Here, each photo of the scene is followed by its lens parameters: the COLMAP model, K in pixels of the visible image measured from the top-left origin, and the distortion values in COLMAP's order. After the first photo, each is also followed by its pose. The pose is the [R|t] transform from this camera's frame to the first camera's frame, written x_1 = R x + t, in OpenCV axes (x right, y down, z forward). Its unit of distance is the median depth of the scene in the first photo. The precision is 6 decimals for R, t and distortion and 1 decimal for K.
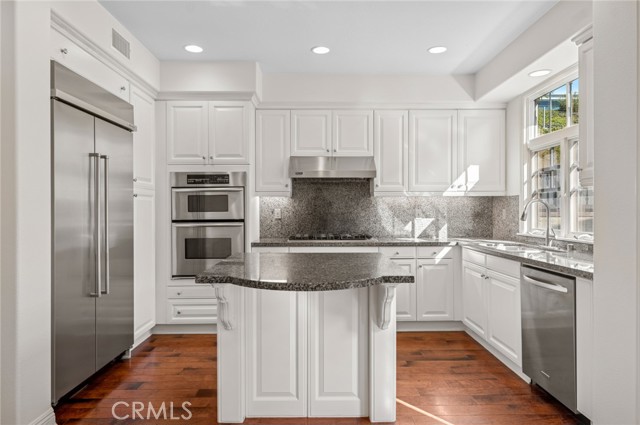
lens RADIAL K [[407.4, 0, 318.5], [0, 407.4, 210.2], [0, 0, 1]] dist [-0.001195, 0.004319]
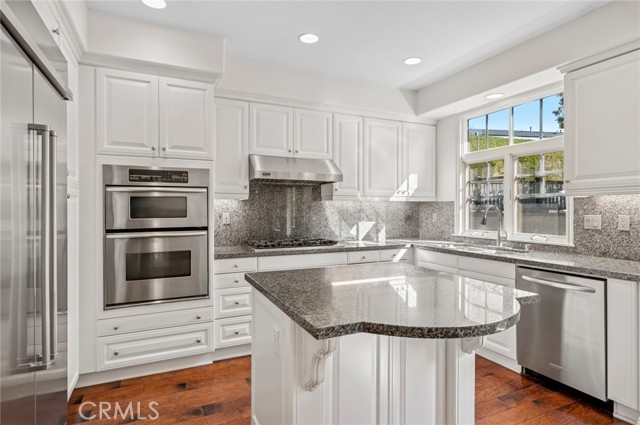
lens RADIAL K [[354.2, 0, 322.5], [0, 354.2, 210.2], [0, 0, 1]] dist [-0.000362, 0.001914]
pose [[0.908743, 0.001322, 0.417353, -0.268363], [-0.002038, 0.999997, 0.001270, -0.012333], [-0.417350, -0.002004, 0.908743, 0.251377]]
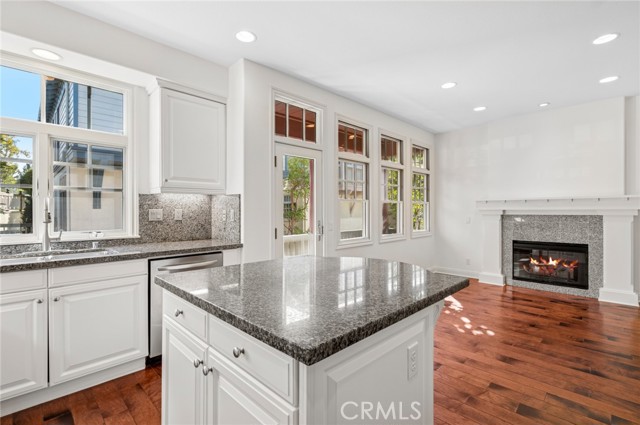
lens RADIAL K [[295.7, 0, 321.9], [0, 295.7, 210.2], [0, 0, 1]] dist [-0.000740, 0.001055]
pose [[-0.704079, 0.003260, 0.710114, -0.277691], [0.003999, 0.999992, -0.000625, 0.001513], [-0.710110, 0.002400, -0.704086, 0.877618]]
